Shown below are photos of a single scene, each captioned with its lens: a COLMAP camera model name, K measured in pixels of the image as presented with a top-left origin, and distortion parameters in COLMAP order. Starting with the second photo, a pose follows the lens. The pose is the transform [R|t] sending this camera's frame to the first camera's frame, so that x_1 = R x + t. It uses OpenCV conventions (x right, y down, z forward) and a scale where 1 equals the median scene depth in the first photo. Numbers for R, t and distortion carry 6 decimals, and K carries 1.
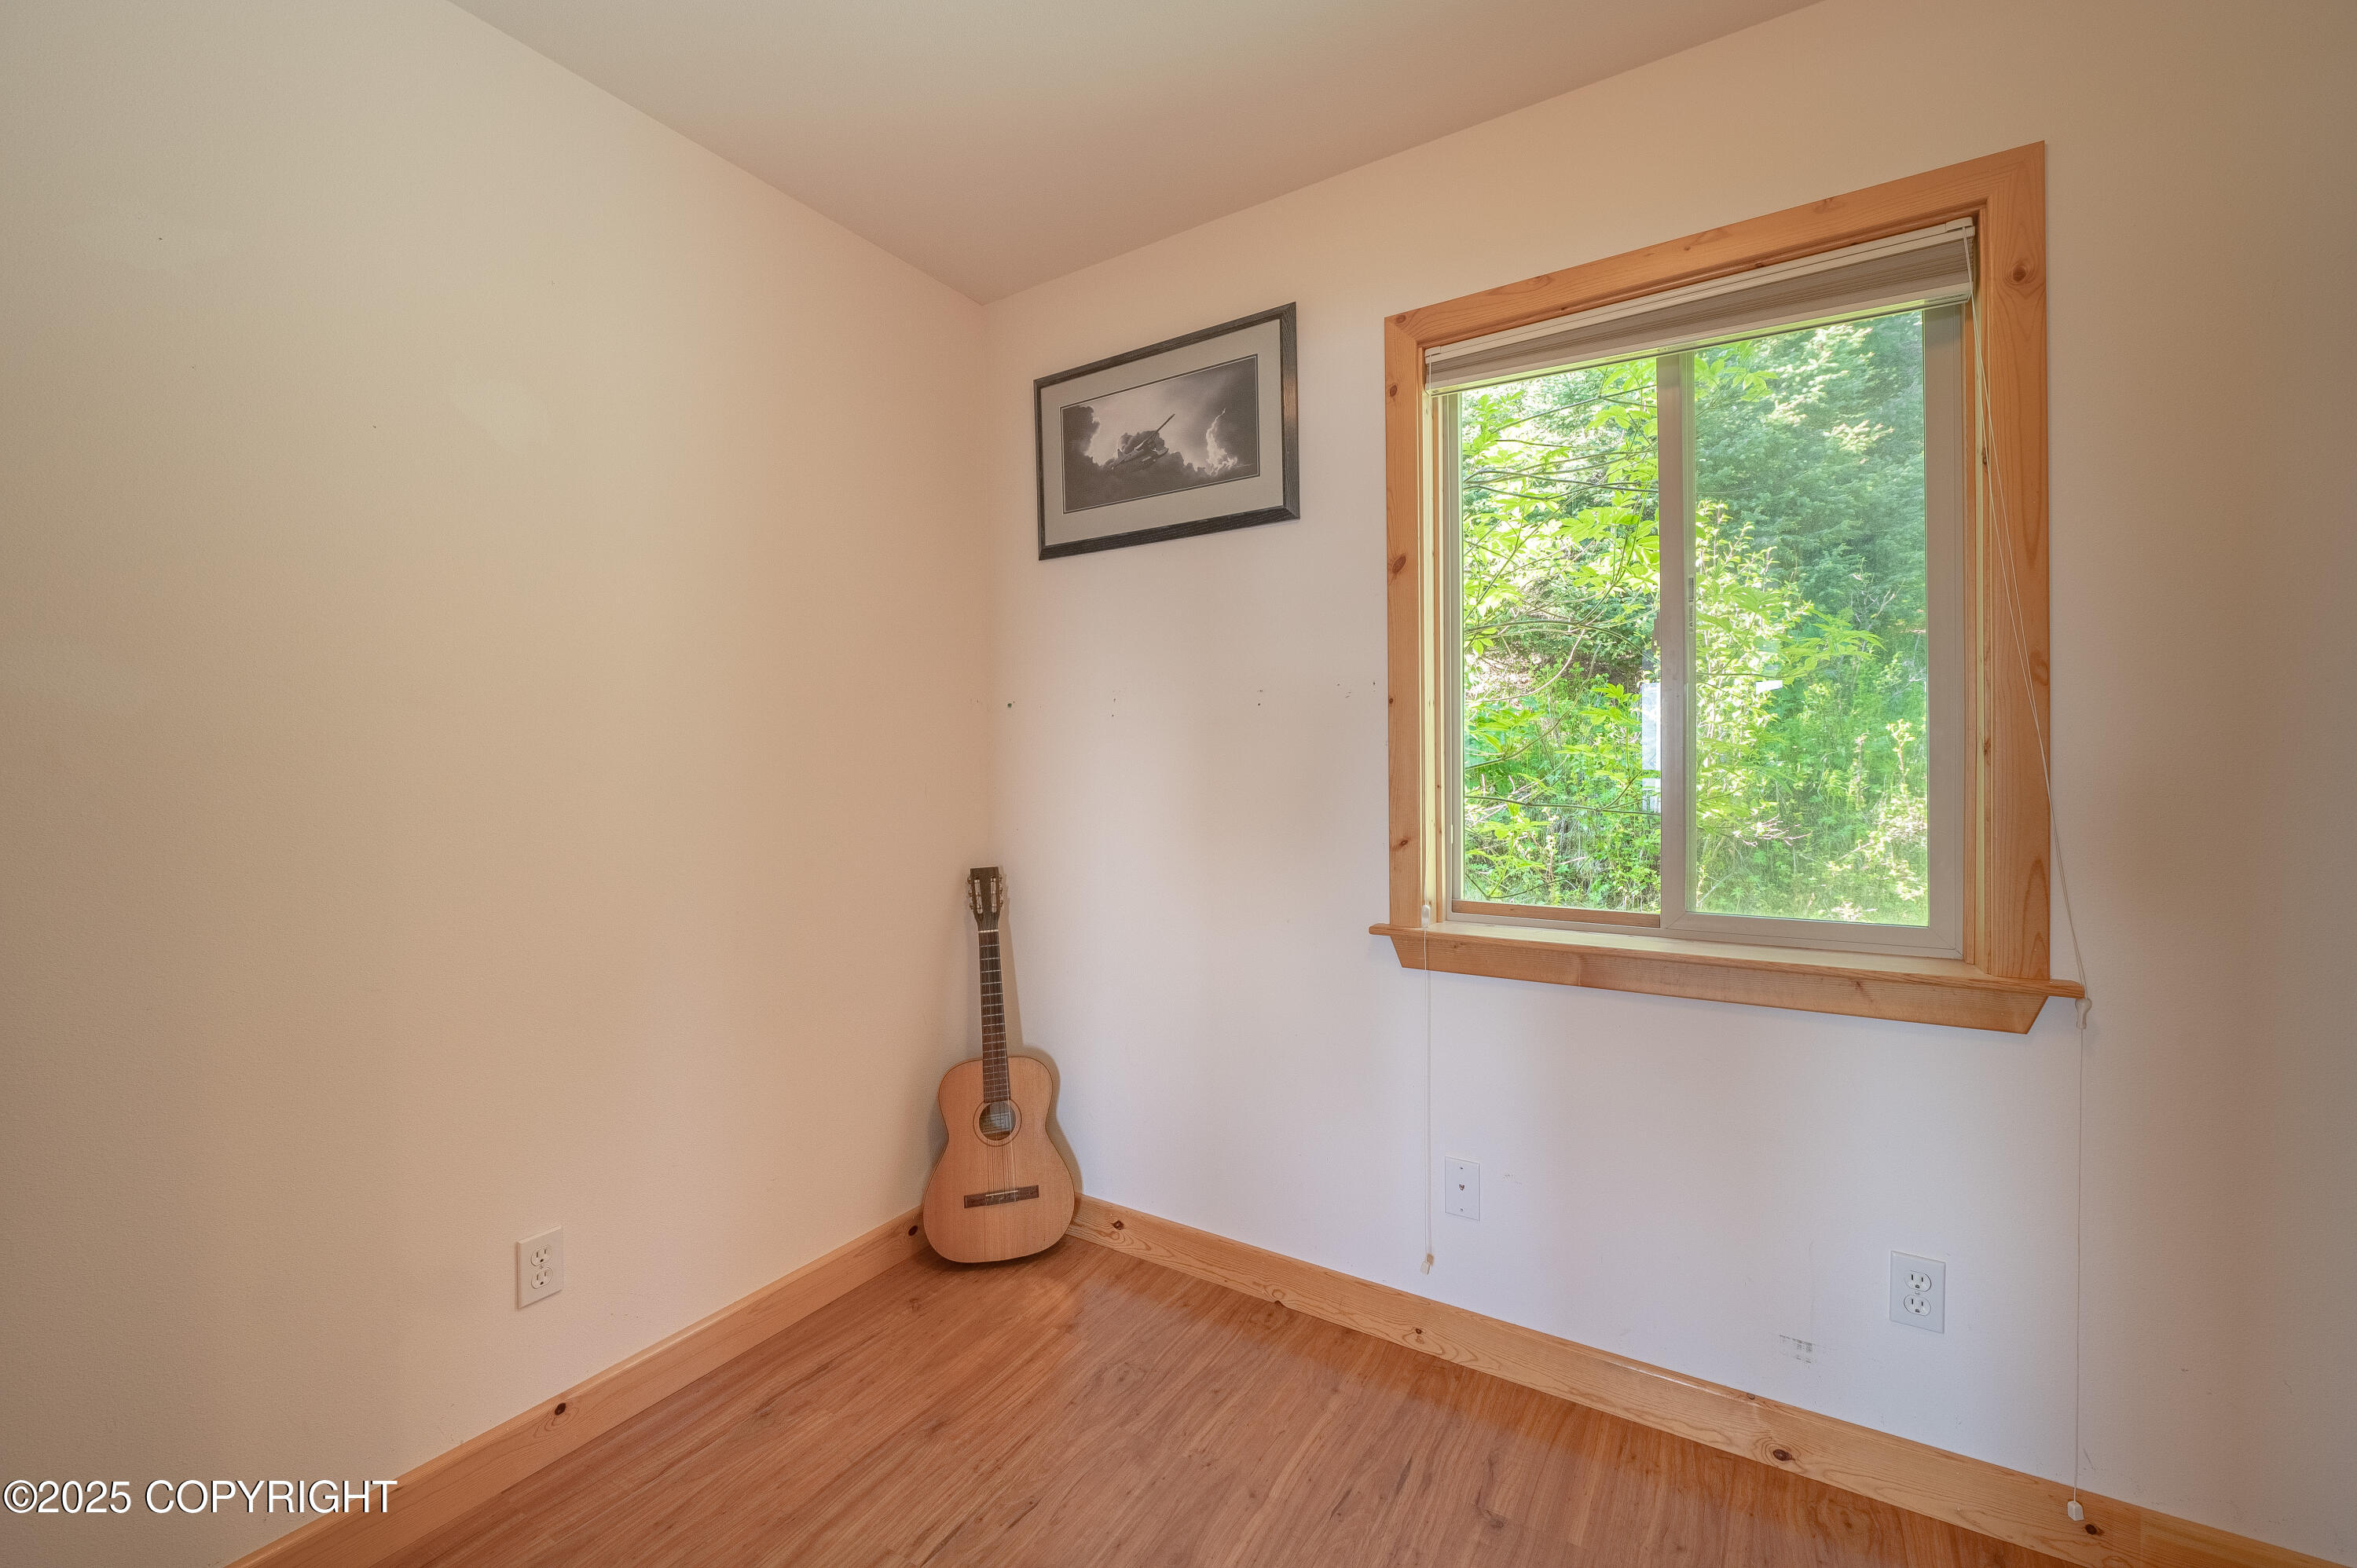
lens RADIAL K [[938.0, 0, 1175.3], [0, 938.0, 775.4], [0, 0, 1]] dist [-0.007130, -0.000328]
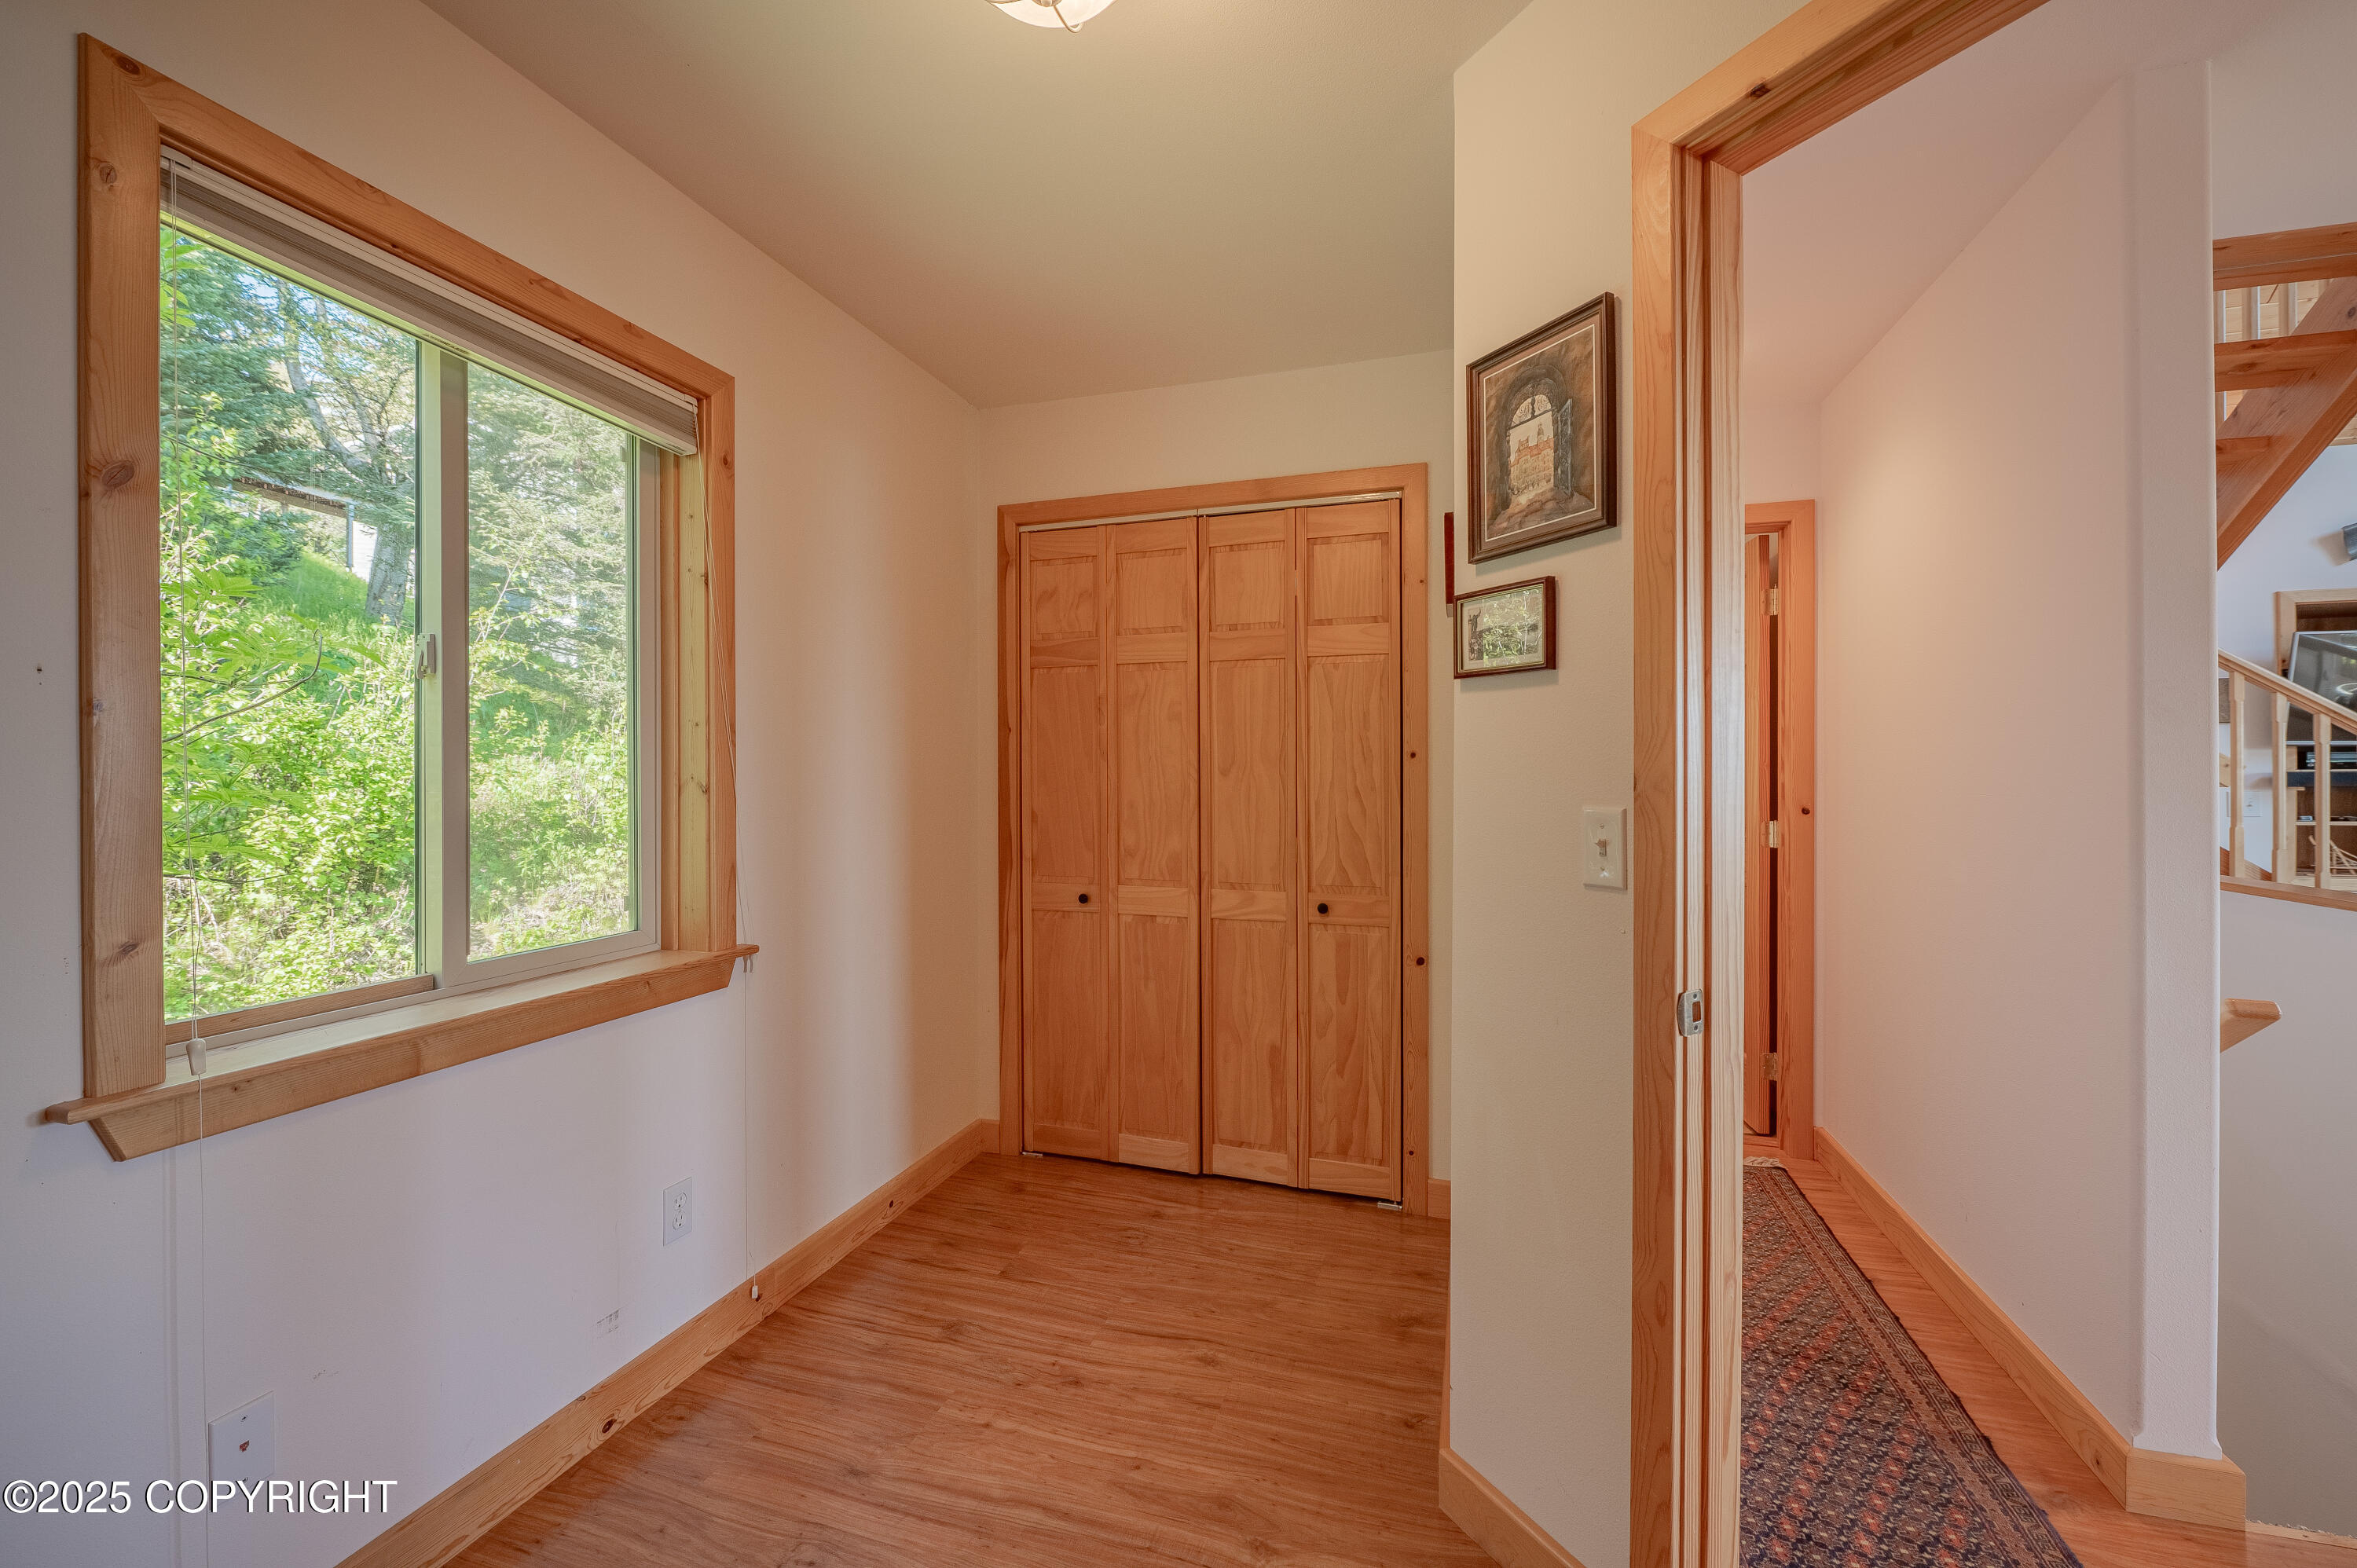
lens RADIAL K [[938.0, 0, 1175.3], [0, 938.0, 775.4], [0, 0, 1]] dist [-0.007130, -0.000328]
pose [[-0.245857, 0.005232, 0.969292, -0.592180], [0.009098, 0.999954, -0.003090, -0.034988], [-0.969263, 0.008059, -0.245893, 0.608630]]
